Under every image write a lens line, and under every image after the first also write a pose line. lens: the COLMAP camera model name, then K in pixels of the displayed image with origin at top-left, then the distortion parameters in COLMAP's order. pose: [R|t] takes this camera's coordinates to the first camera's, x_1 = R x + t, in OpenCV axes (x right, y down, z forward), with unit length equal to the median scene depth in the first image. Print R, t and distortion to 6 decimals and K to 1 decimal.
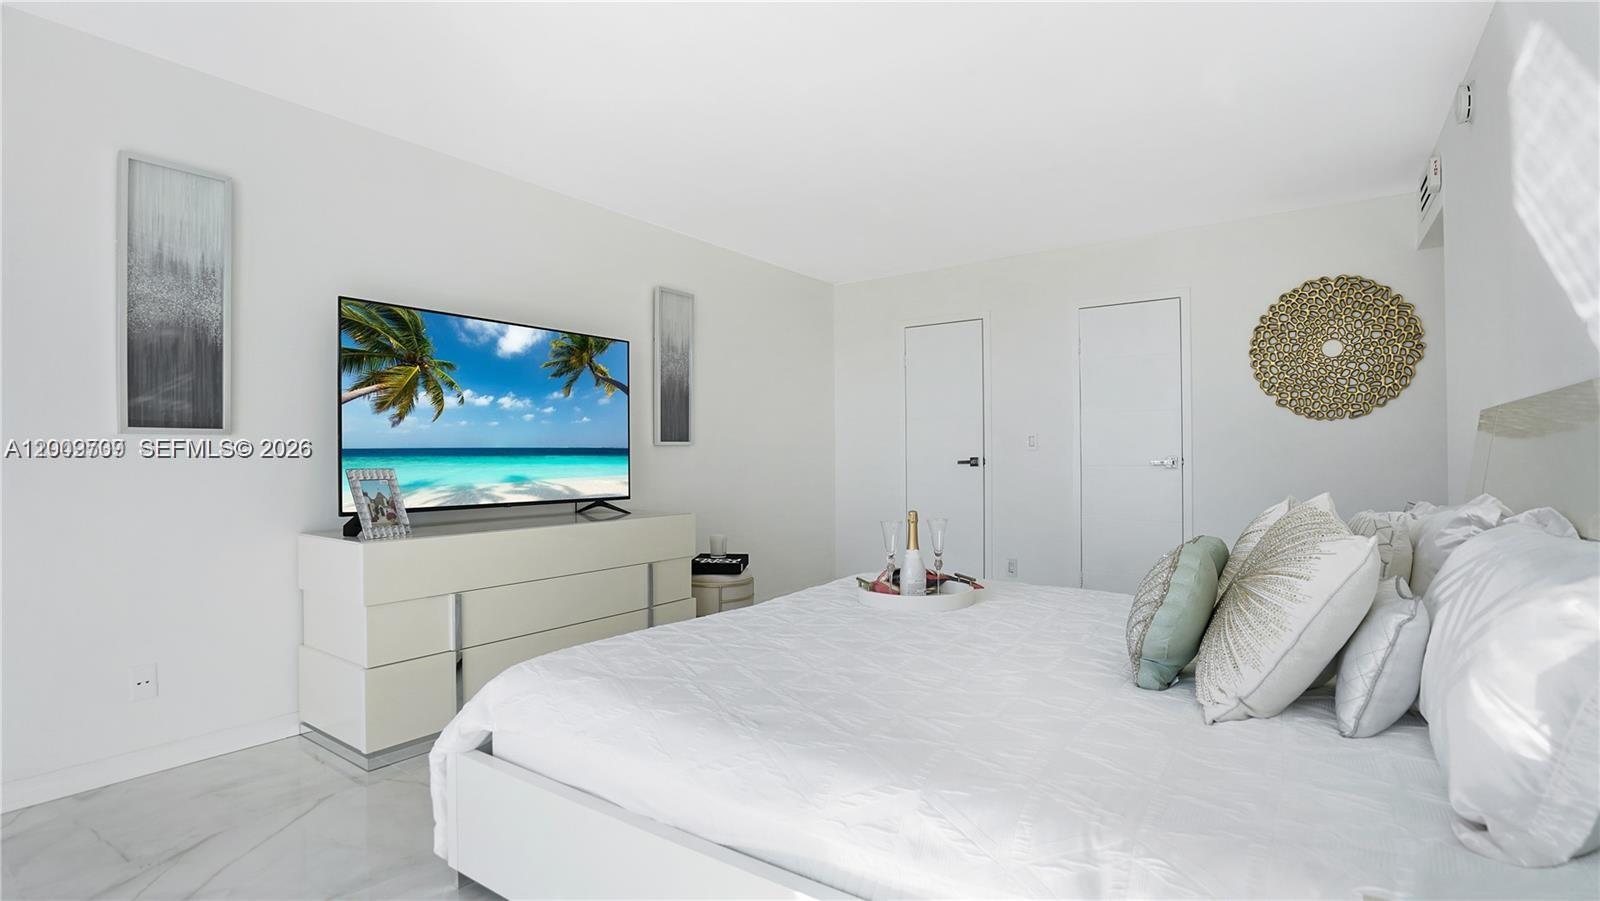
lens RADIAL K [[745.8, 0, 796.1], [0, 745.8, 454.2], [0, 0, 1]] dist [-0.047123, 0.001025]
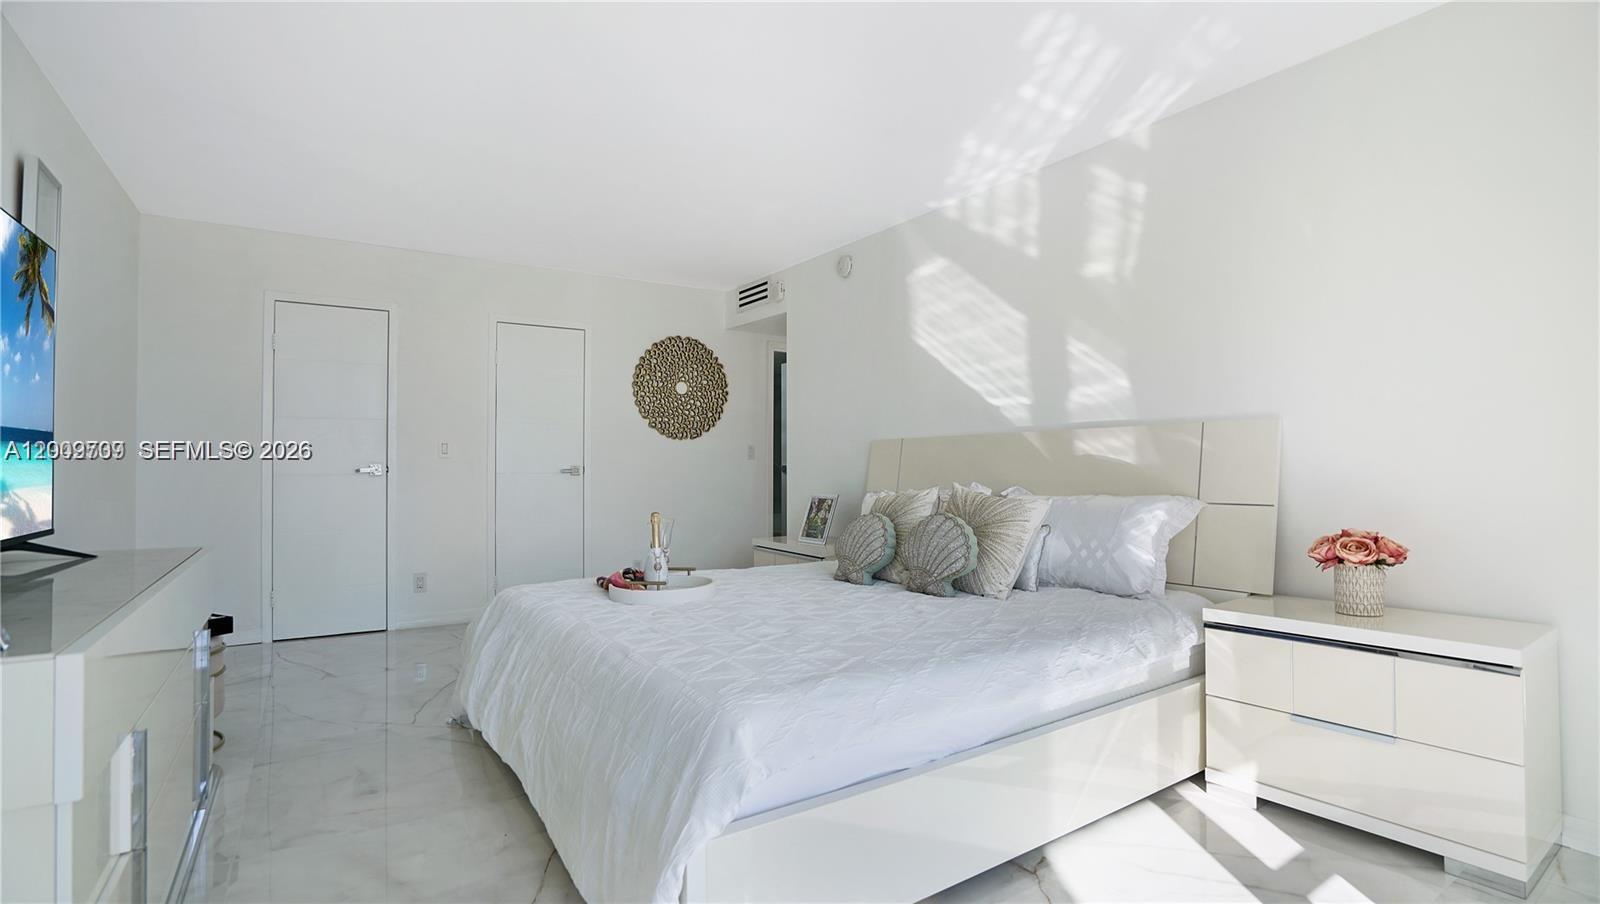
lens RADIAL K [[745.8, 0, 796.1], [0, 745.8, 455.7], [0, 0, 1]] dist [-0.047123, 0.001025]
pose [[0.360826, 0.018436, 0.932451, -0.523324], [-0.006481, 0.999830, -0.017260, 0.007534], [-0.932611, 0.000185, 0.360884, 0.286594]]
